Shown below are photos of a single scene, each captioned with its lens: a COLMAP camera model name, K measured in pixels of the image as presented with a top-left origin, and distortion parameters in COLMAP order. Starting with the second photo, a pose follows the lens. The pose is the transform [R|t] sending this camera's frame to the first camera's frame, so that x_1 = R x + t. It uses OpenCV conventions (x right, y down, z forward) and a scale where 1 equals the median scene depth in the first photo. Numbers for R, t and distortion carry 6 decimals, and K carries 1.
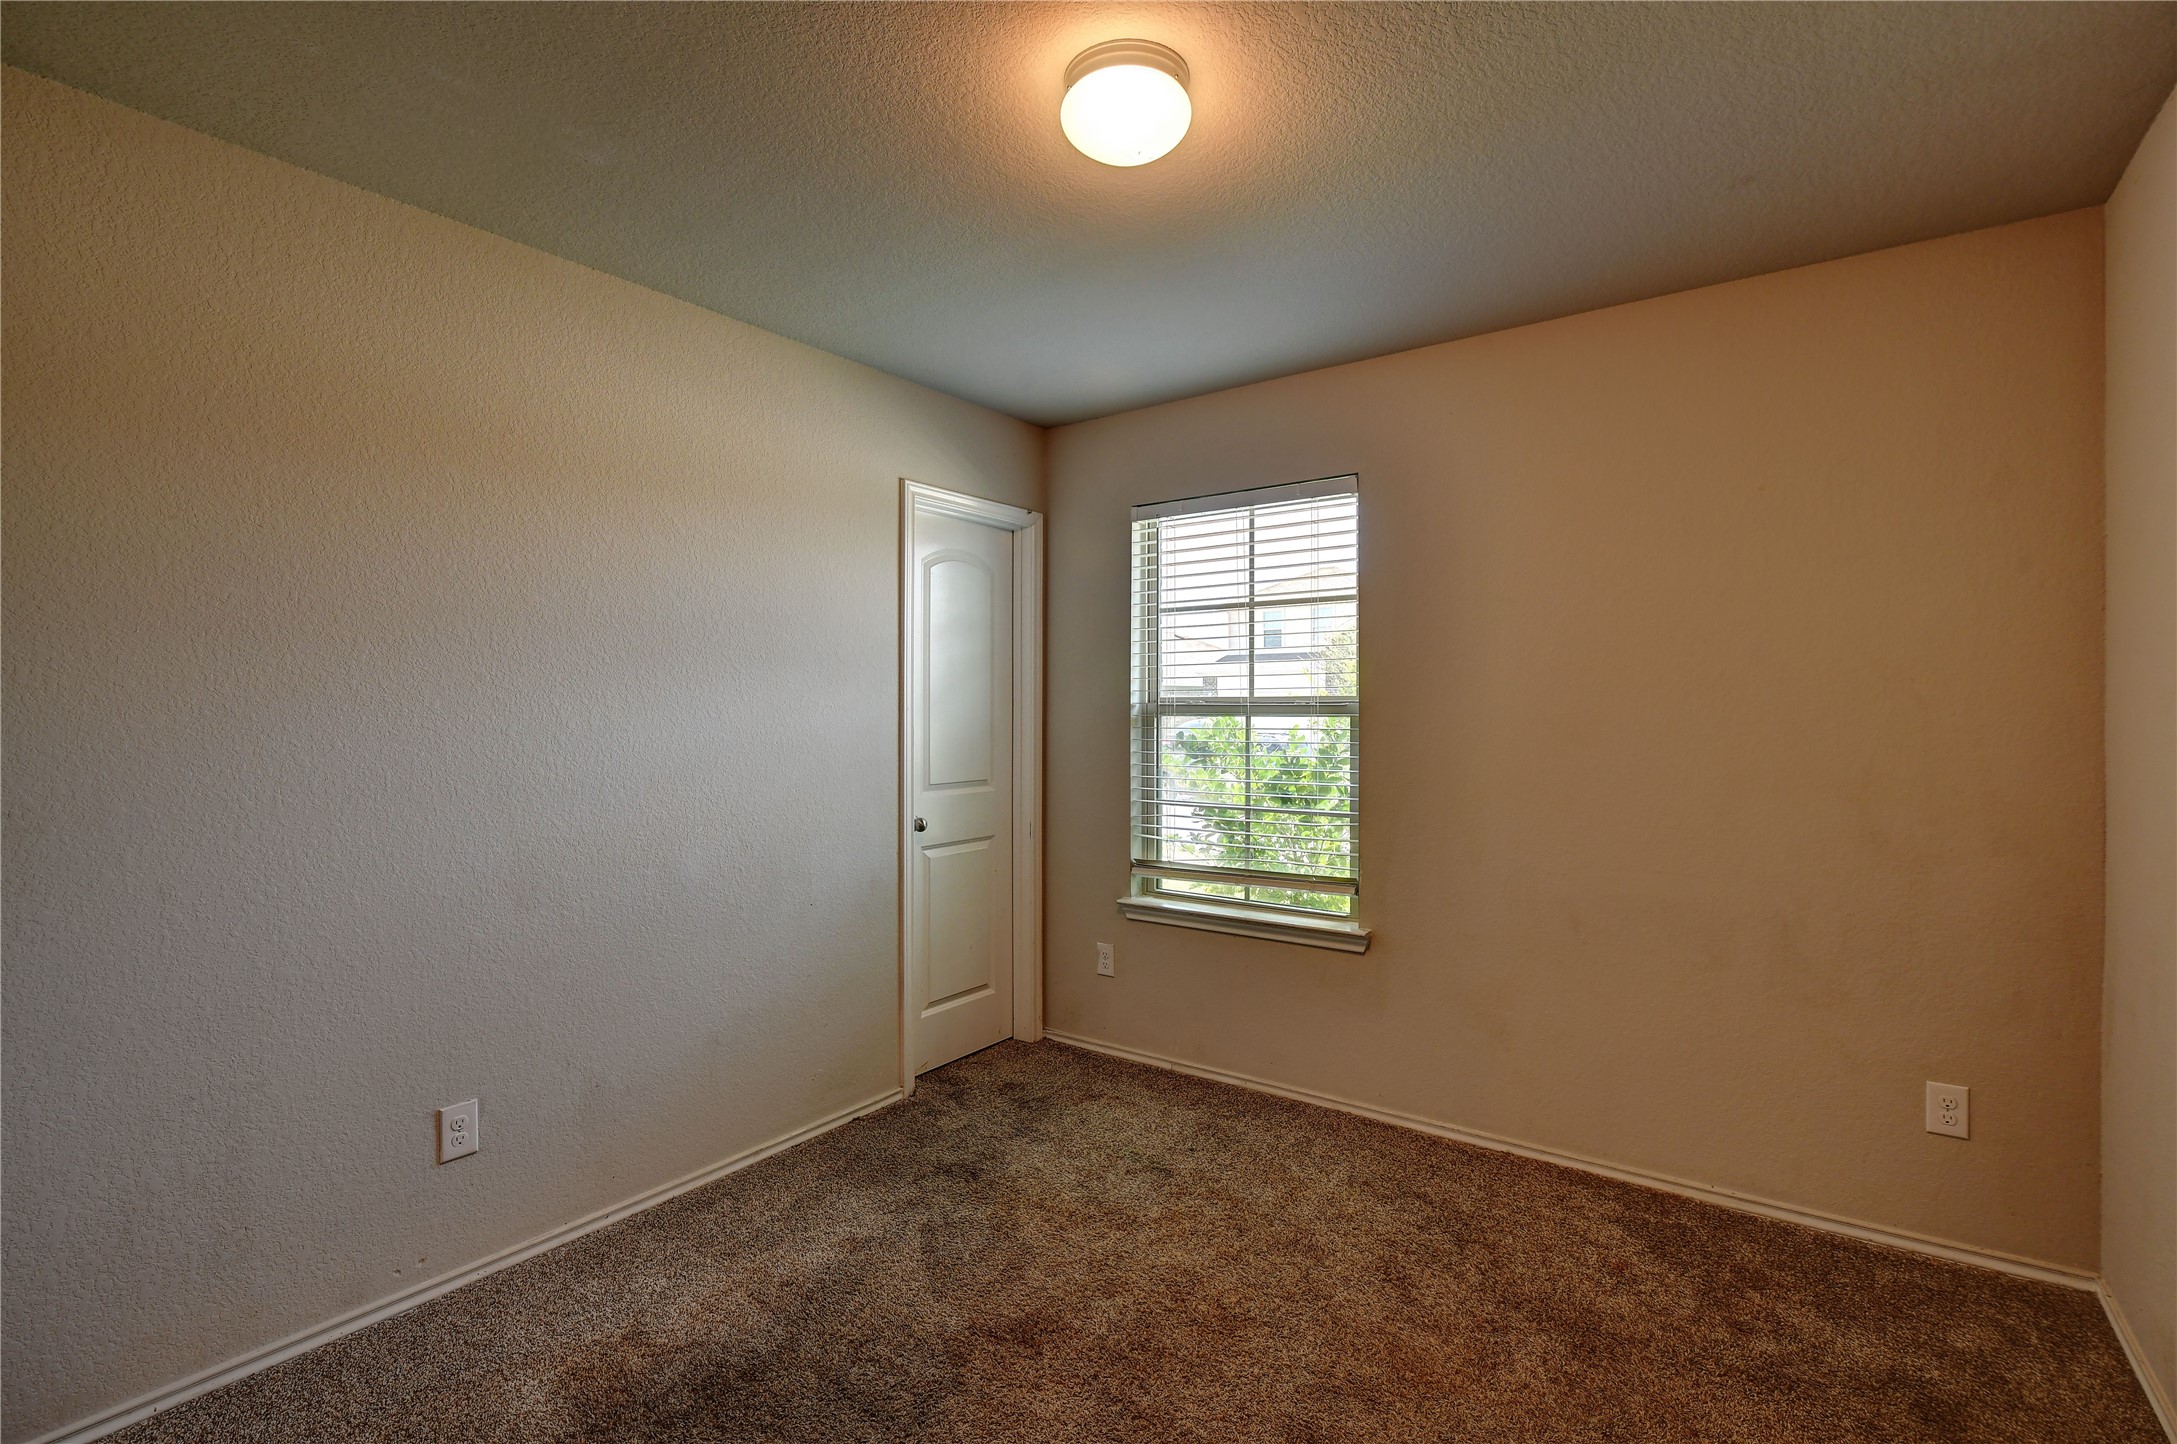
lens RADIAL K [[1000.7, 0, 1089.8], [0, 1000.7, 714.9], [0, 0, 1]] dist [-0.000649, -0.005591]
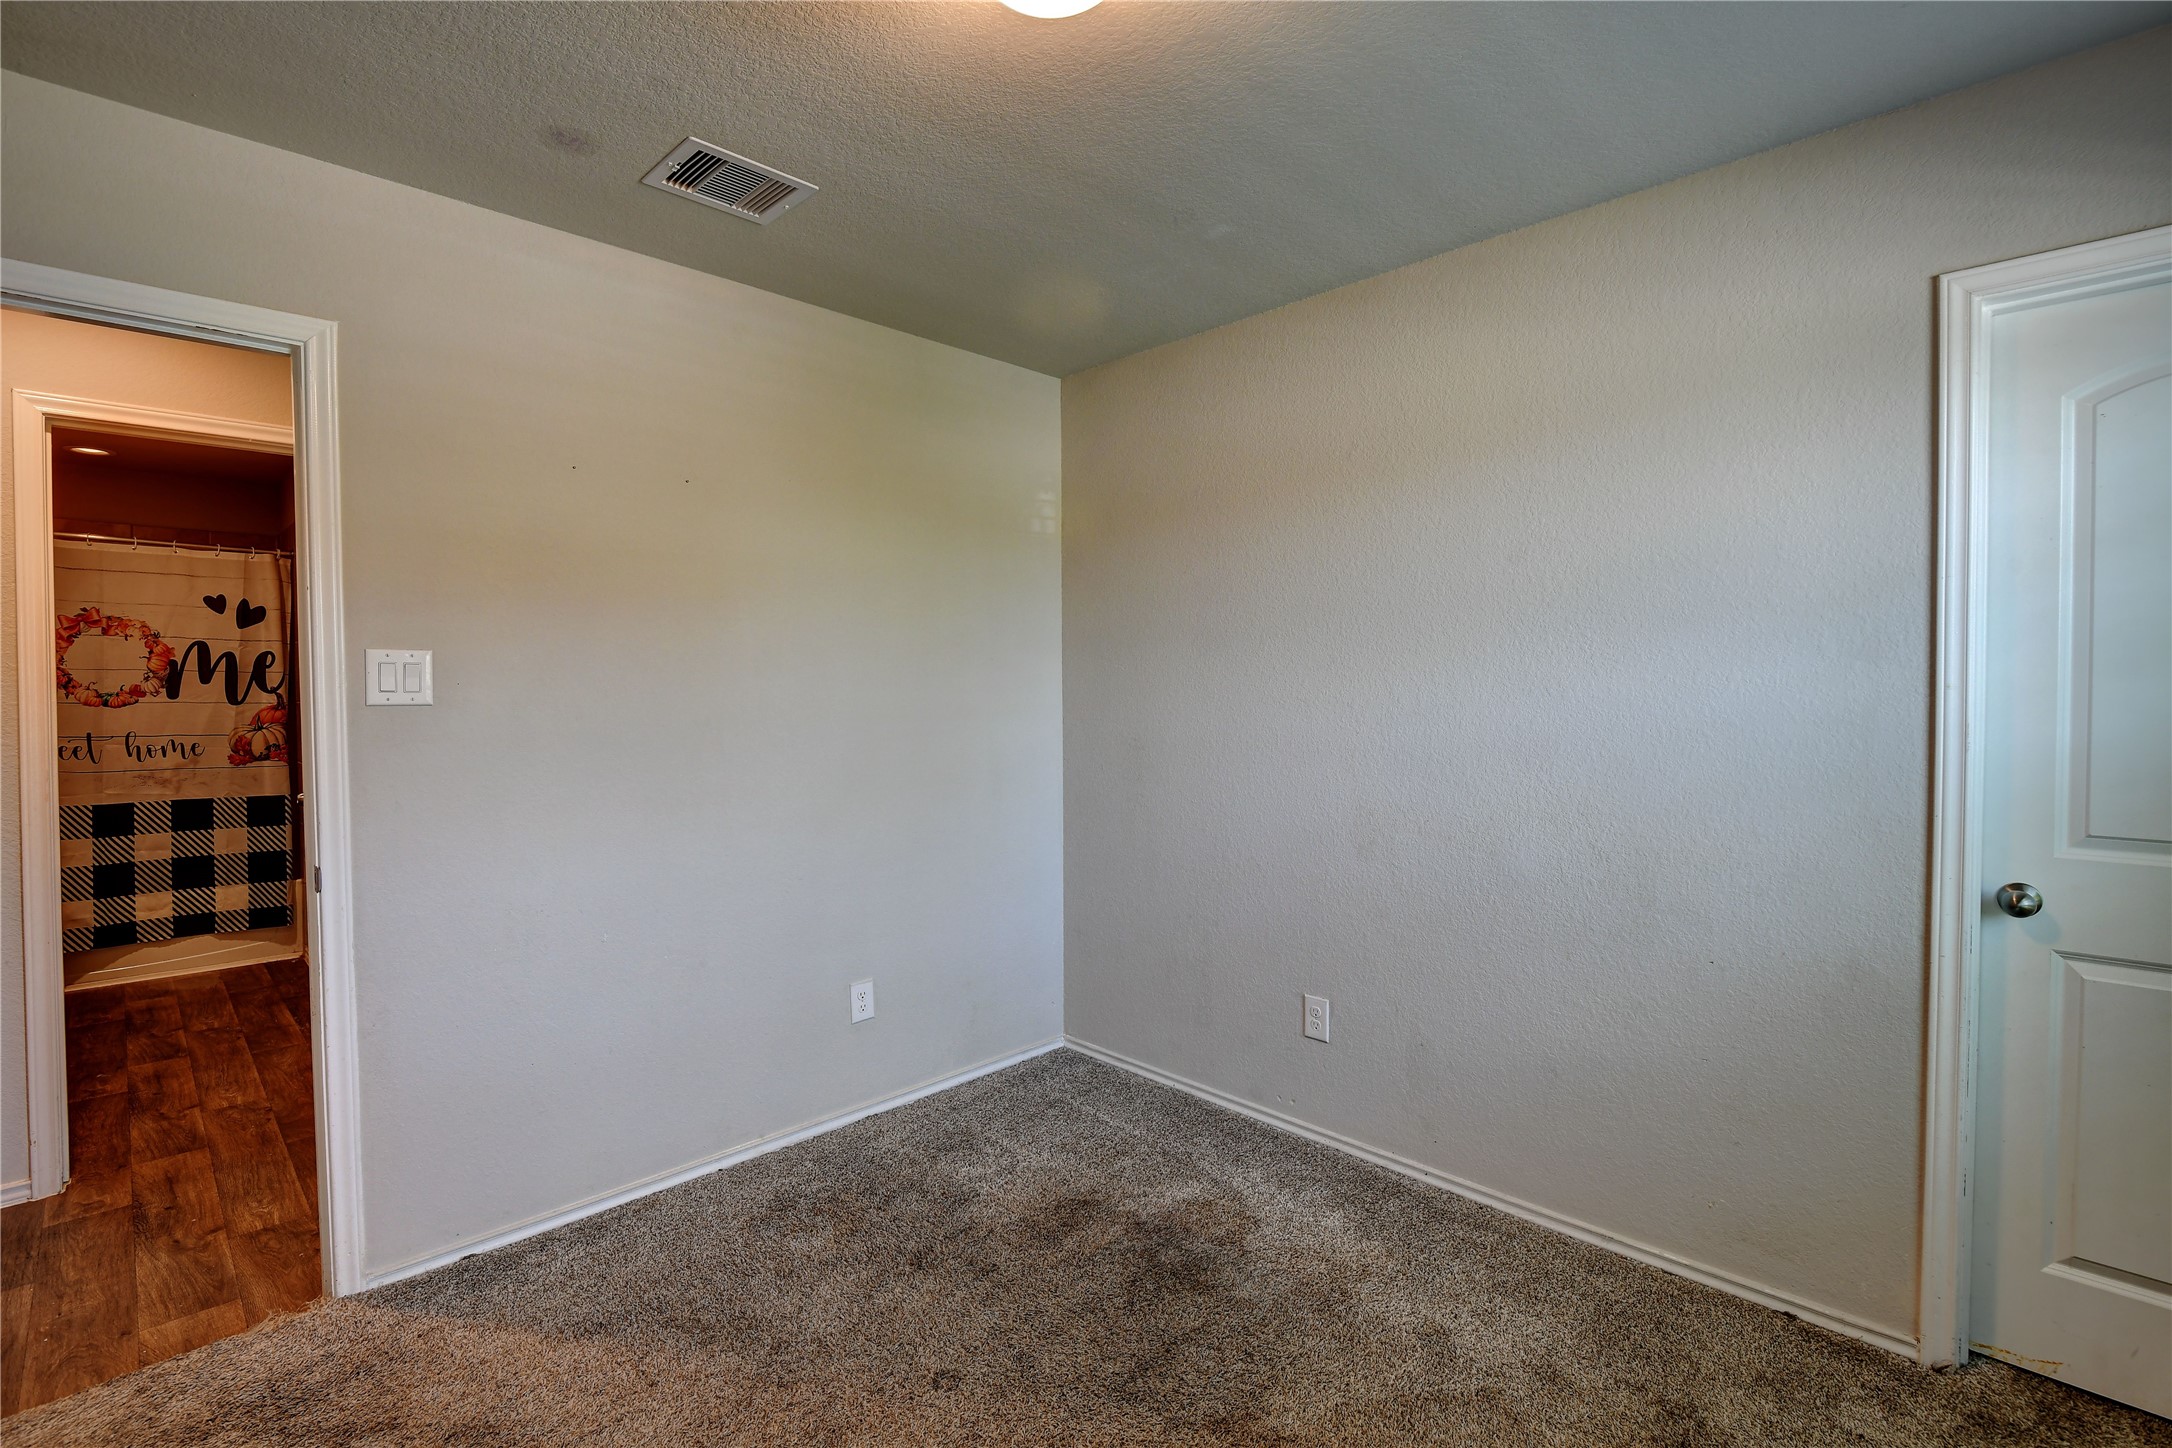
lens RADIAL K [[998.4, 0, 1064.6], [0, 998.4, 703.4], [0, 0, 1]] dist [-0.000649, -0.005591]
pose [[-0.166616, 0.022733, -0.985760, 0.594979], [-0.002232, 0.999723, 0.023432, -0.011077], [0.986019, 0.006104, -0.166519, 0.803823]]
